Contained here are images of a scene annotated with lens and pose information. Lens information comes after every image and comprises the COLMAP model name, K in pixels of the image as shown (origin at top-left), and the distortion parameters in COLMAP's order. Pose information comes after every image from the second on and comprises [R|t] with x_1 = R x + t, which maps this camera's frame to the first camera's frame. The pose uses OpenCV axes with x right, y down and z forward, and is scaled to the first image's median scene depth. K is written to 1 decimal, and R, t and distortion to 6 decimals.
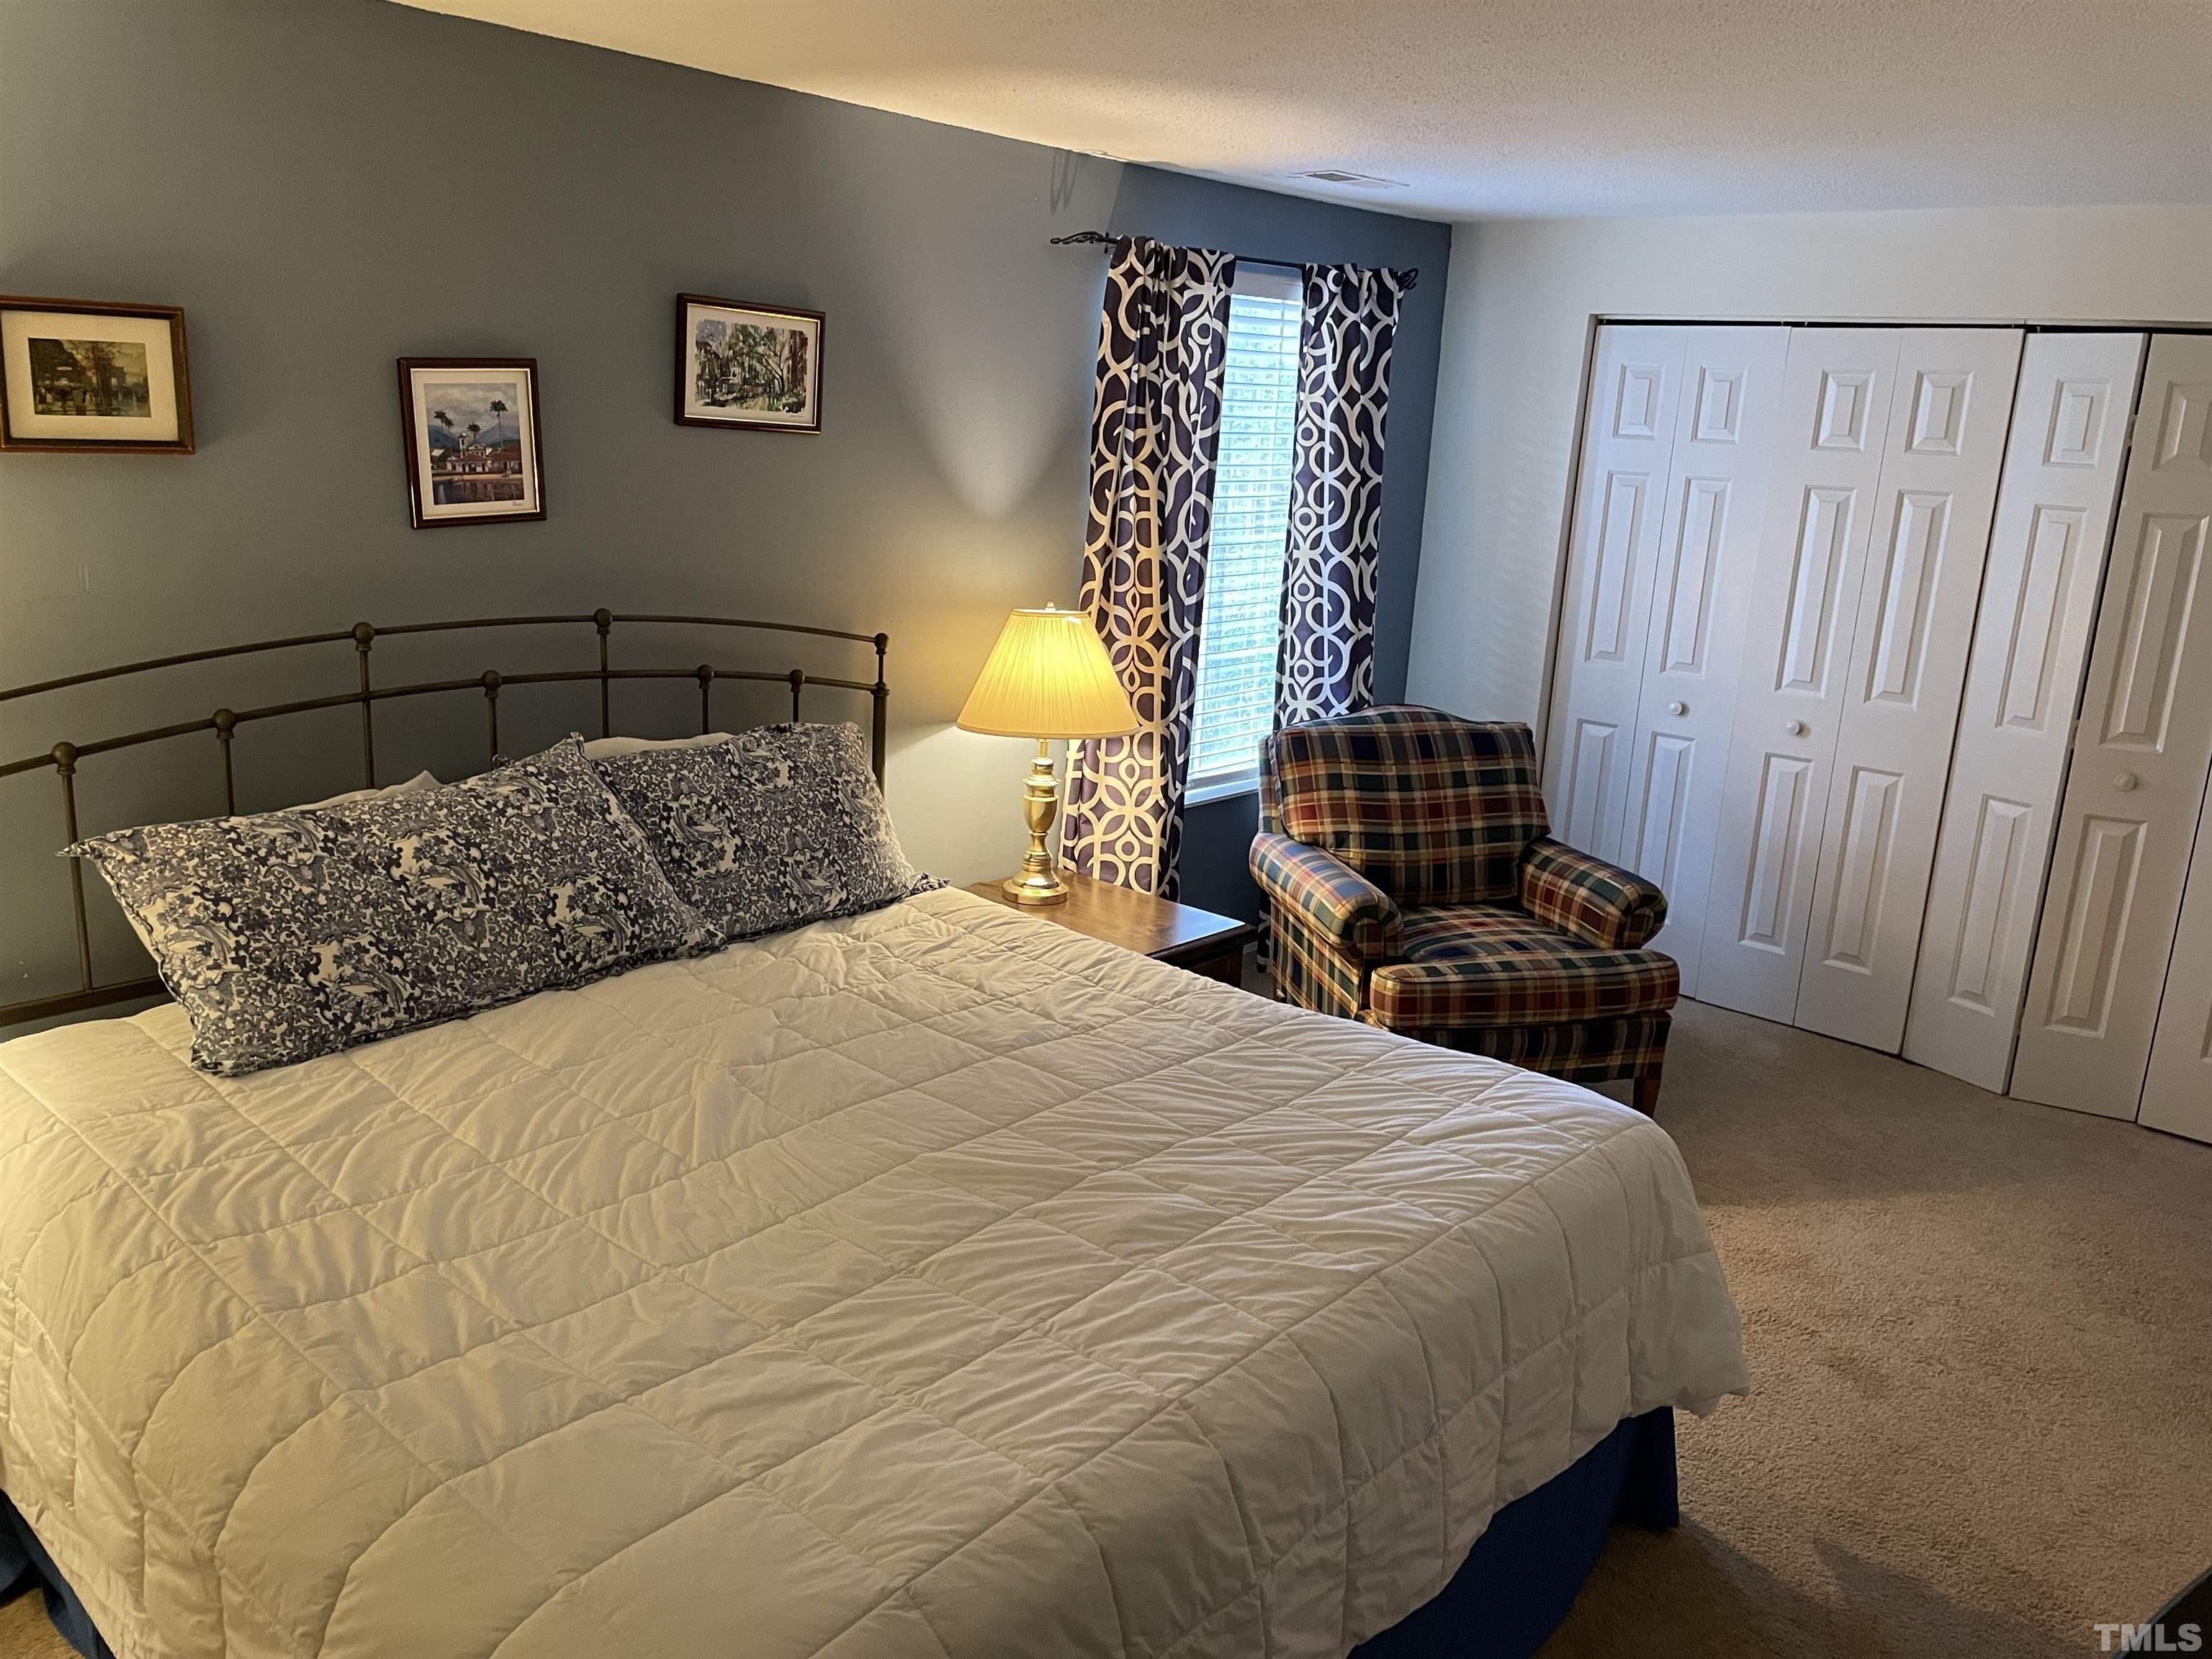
lens RADIAL K [[1661.5, 0, 1135.0], [0, 1661.5, 820.8], [0, 0, 1]] dist [0.102224, -0.152423]
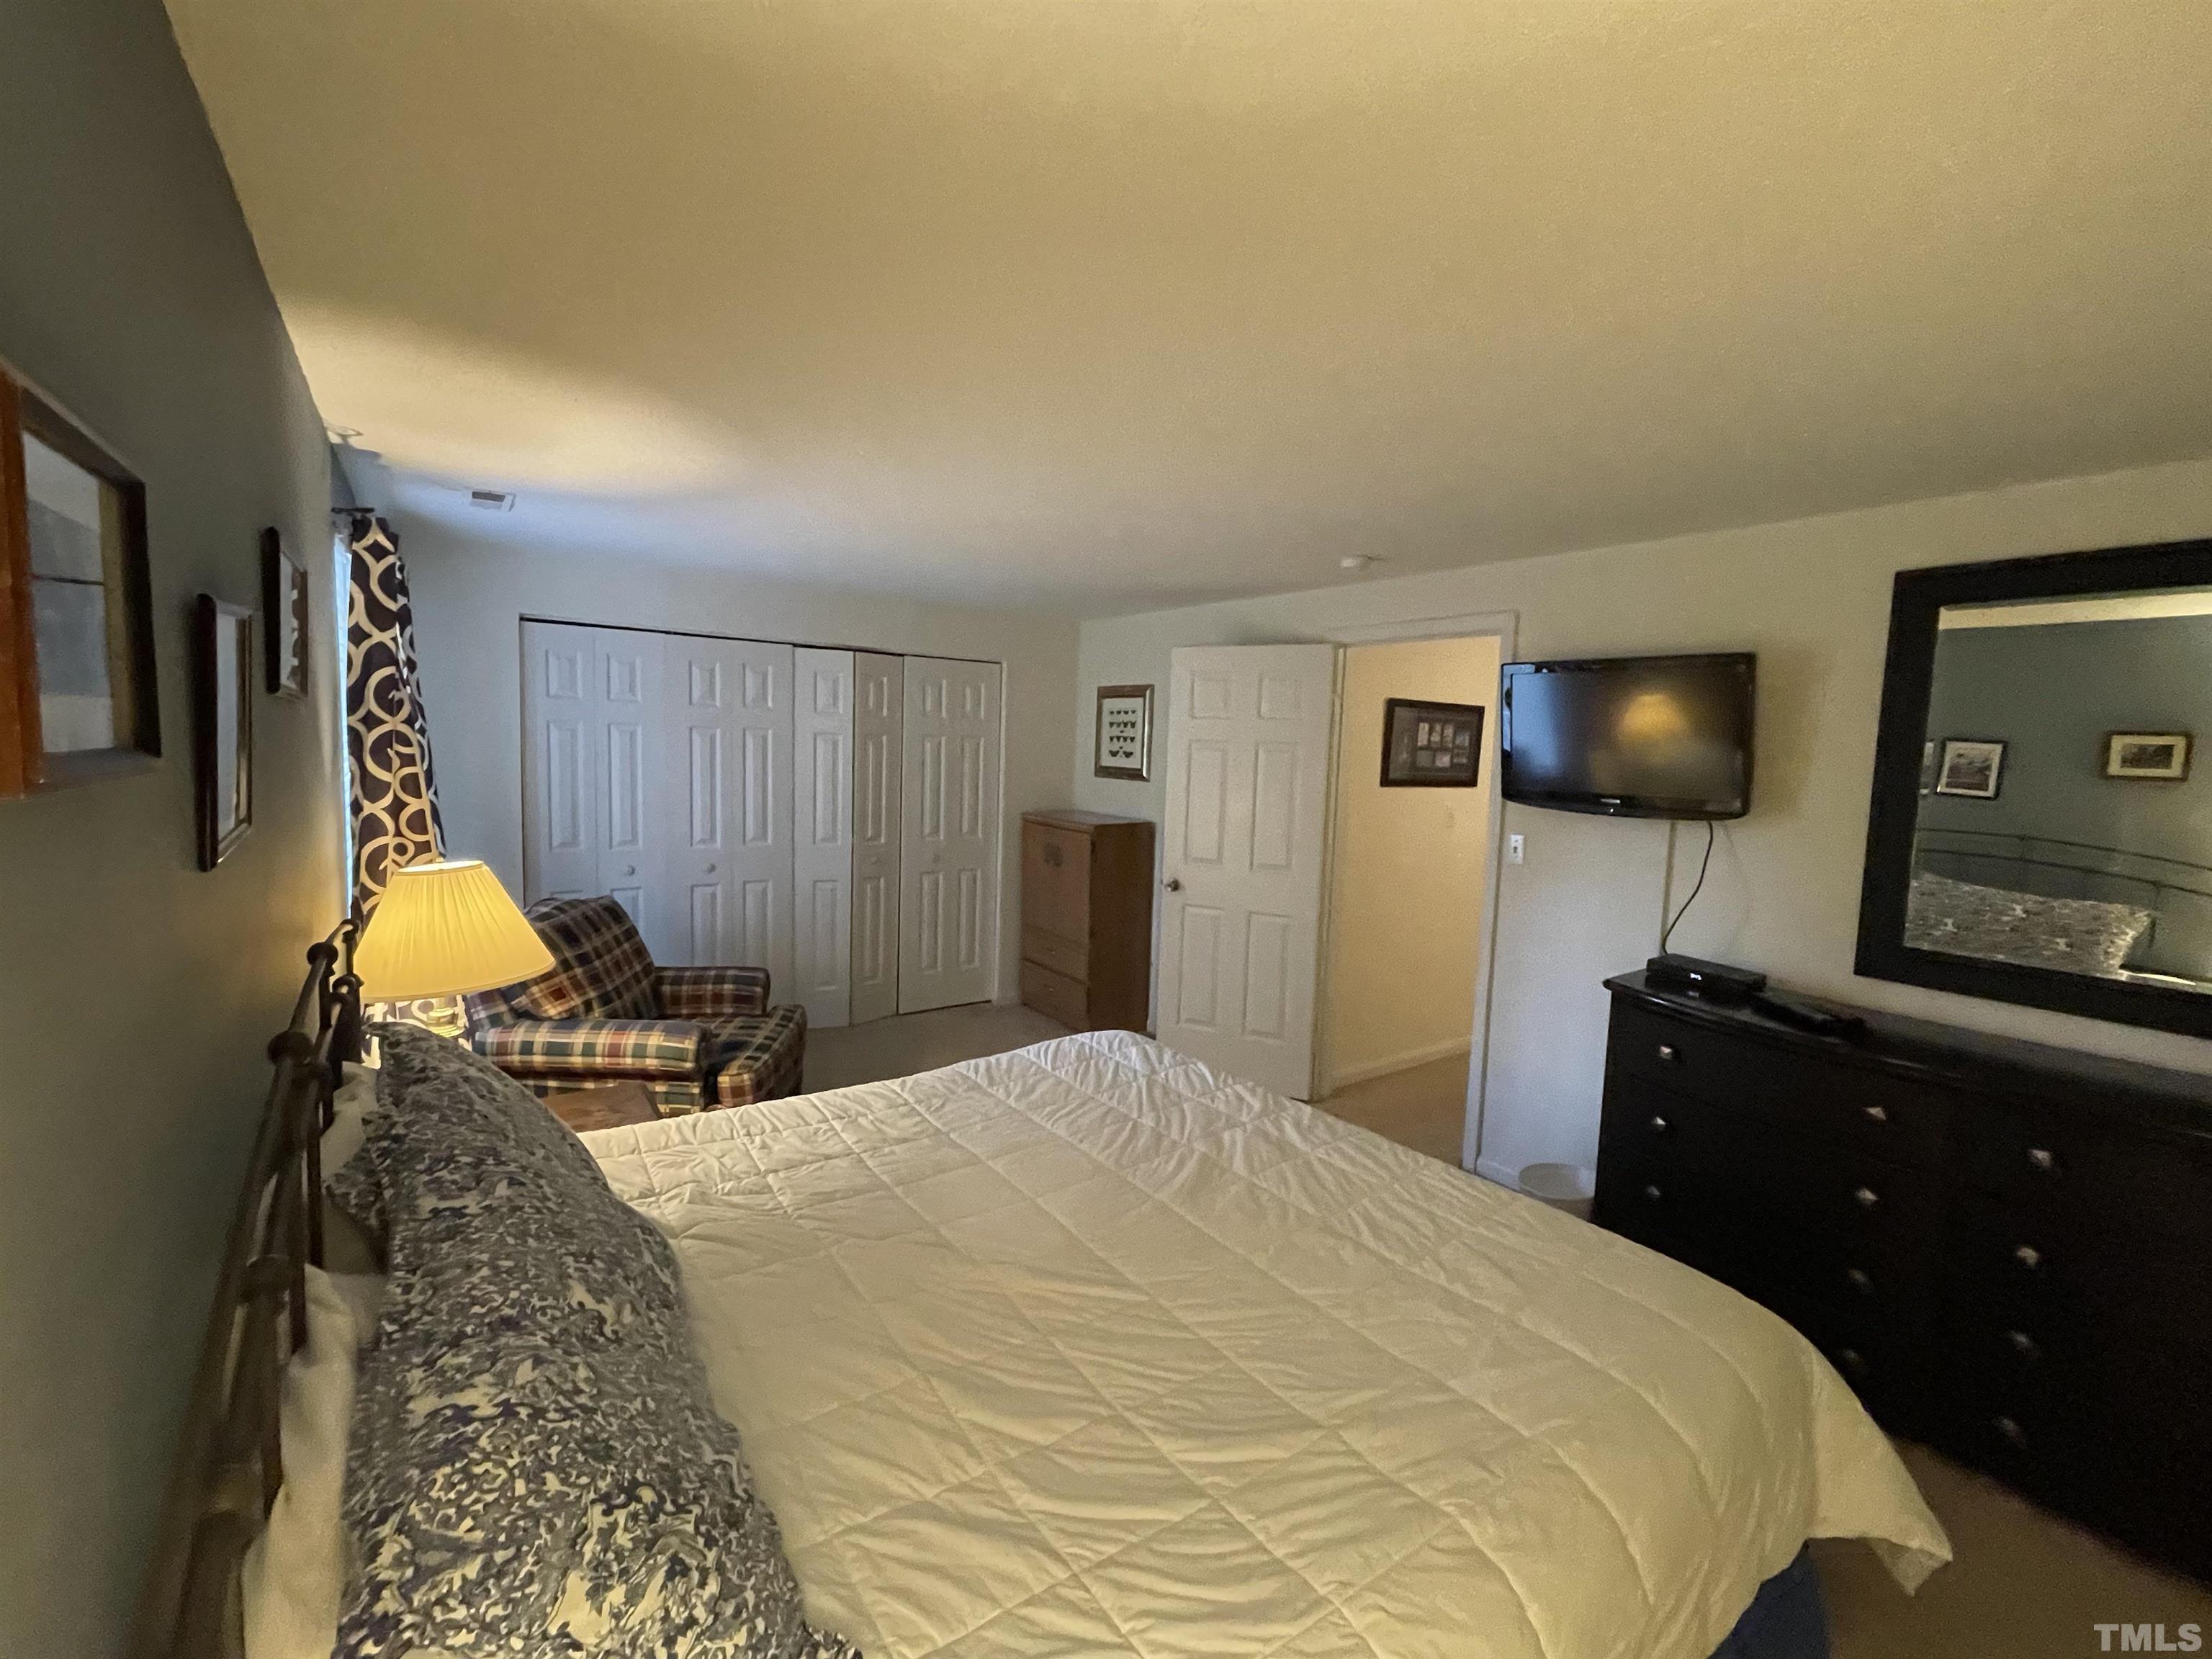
lens RADIAL K [[932.2, 0, 1106.0], [0, 932.2, 829.5], [0, 0, 1]] dist [-0.000920, 0.000009]
pose [[0.228484, -0.138940, 0.963582, -0.489475], [0.209605, 0.973572, 0.090679, -0.109847], [-0.950716, 0.181253, 0.251568, 0.442358]]
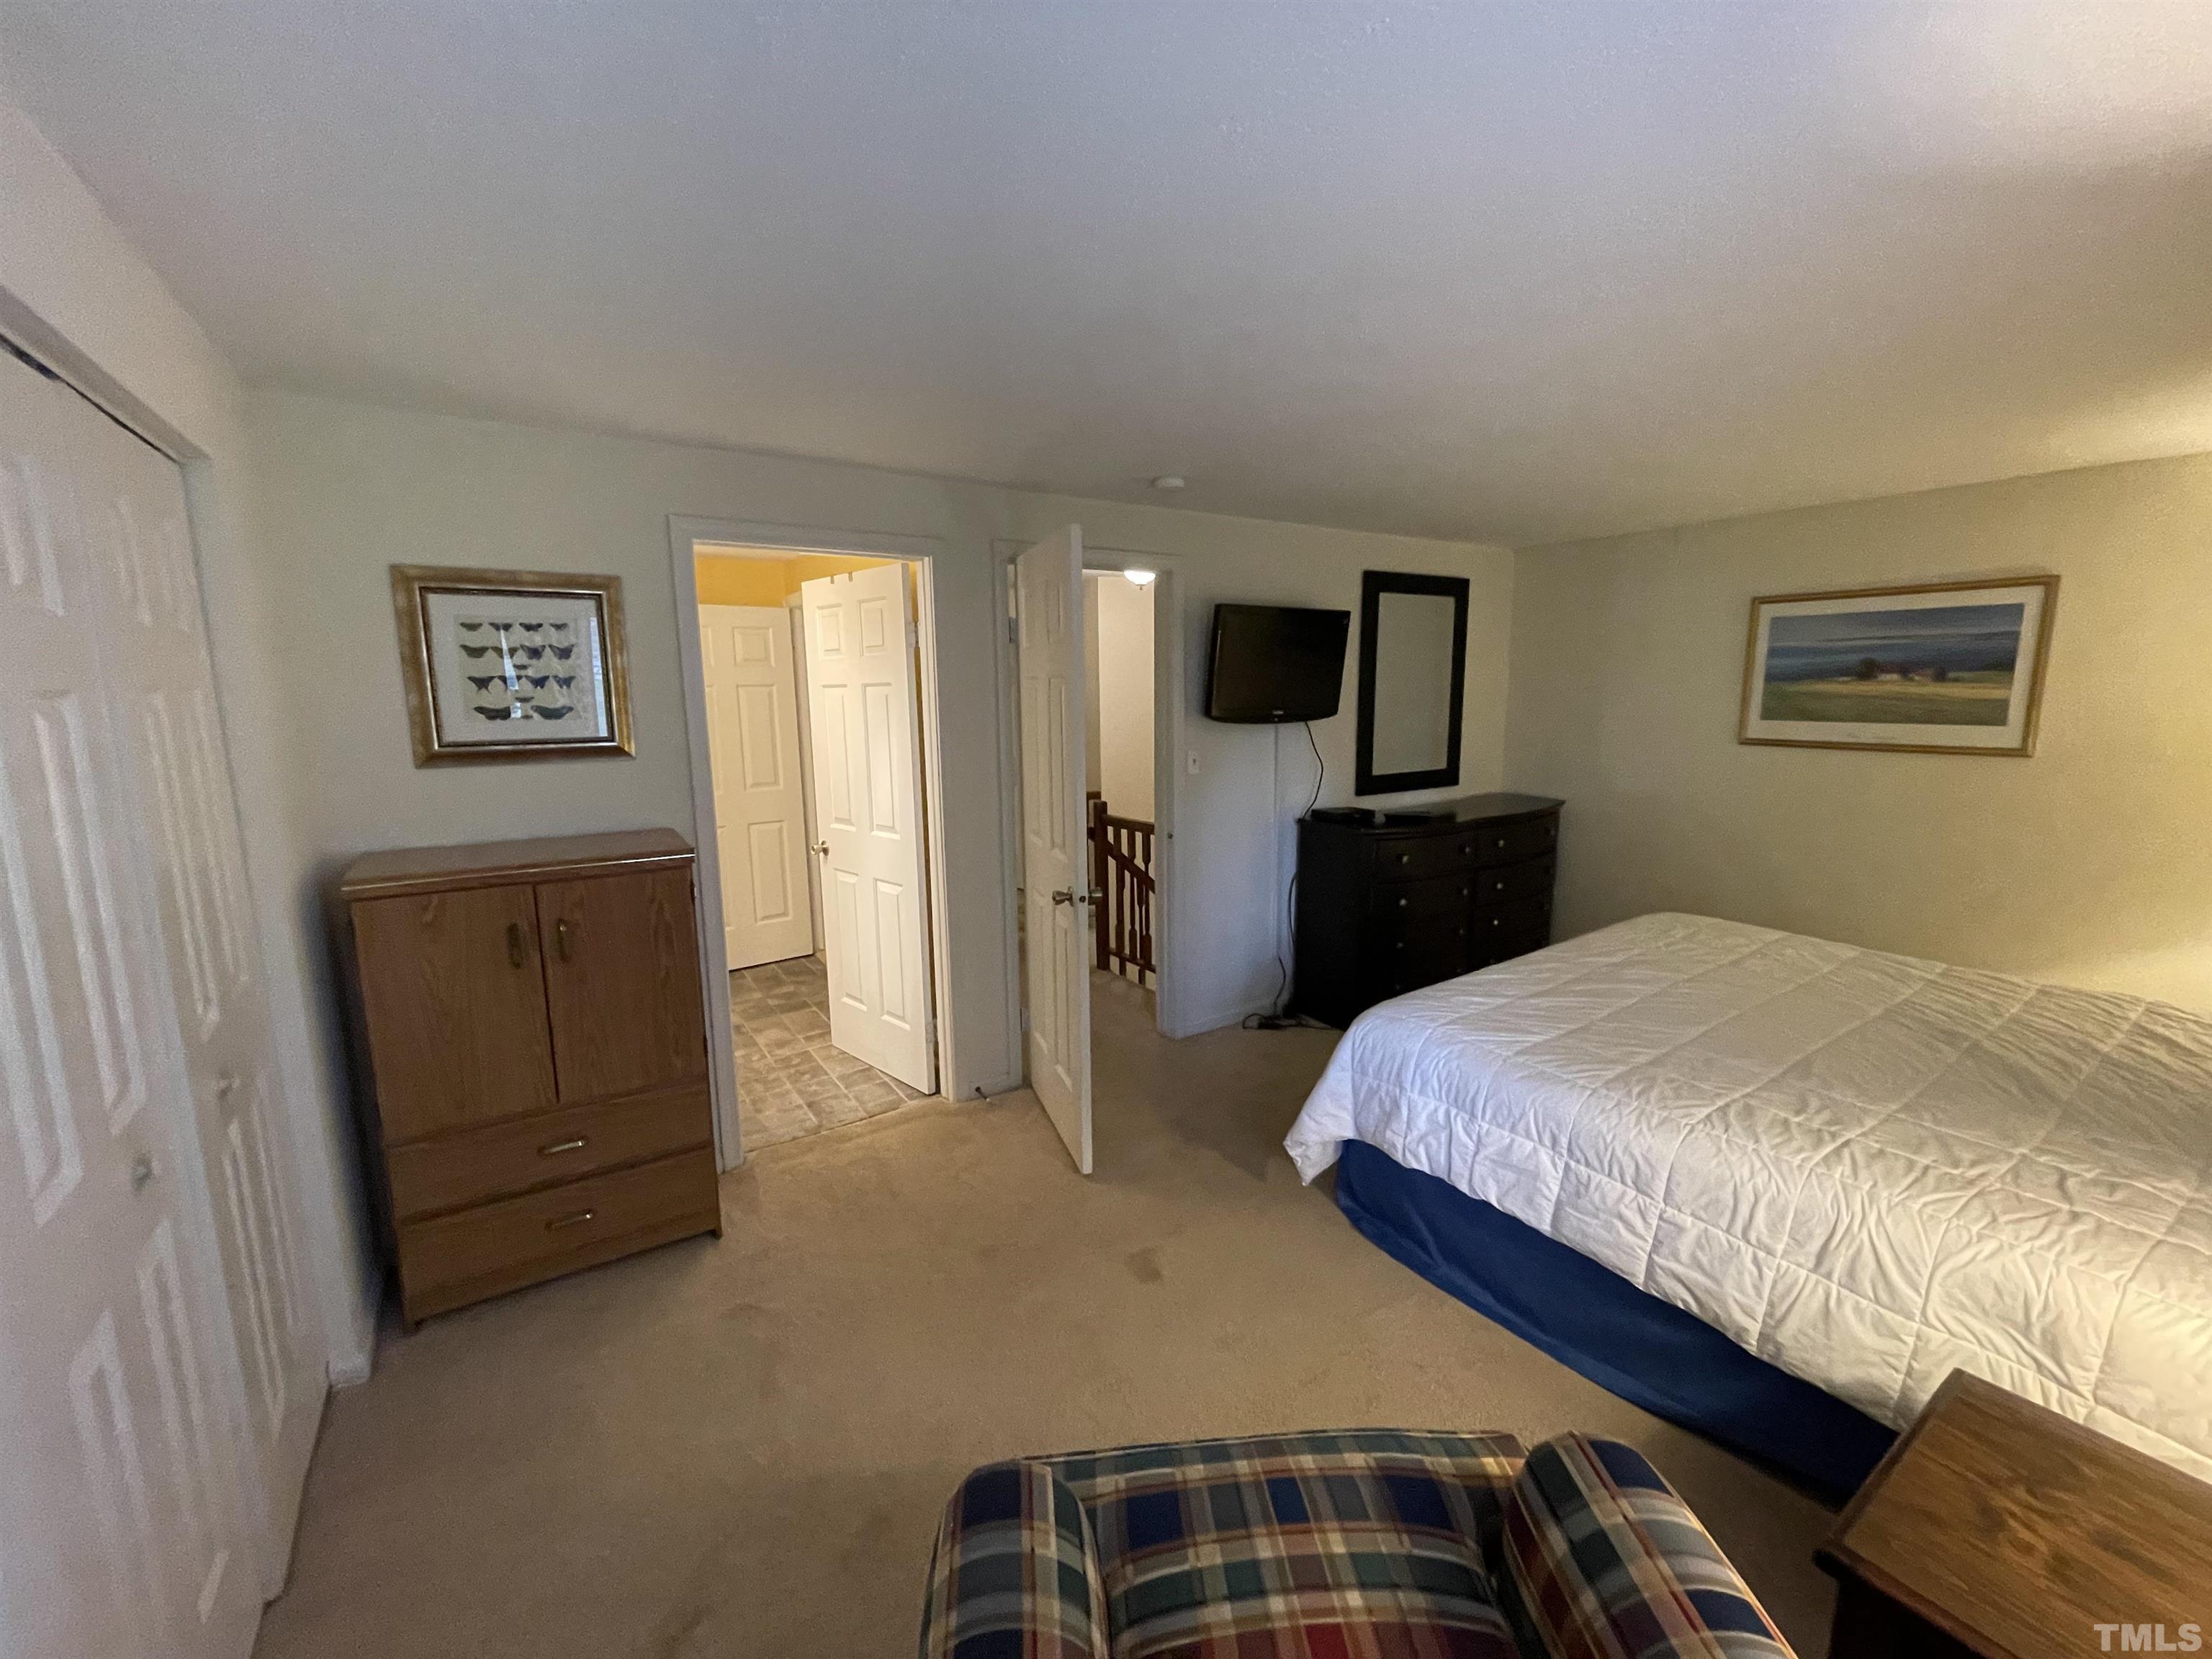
lens RADIAL K [[894.4, 0, 1110.0], [0, 894.4, 824.5], [0, 0, 1]] dist [-0.010871, 0.006833]
pose [[-0.964434, -0.082061, 0.251261, 0.239734], [0.022106, 0.922215, 0.386045, -0.246889], [-0.263396, 0.377870, -0.887602, 1.199082]]
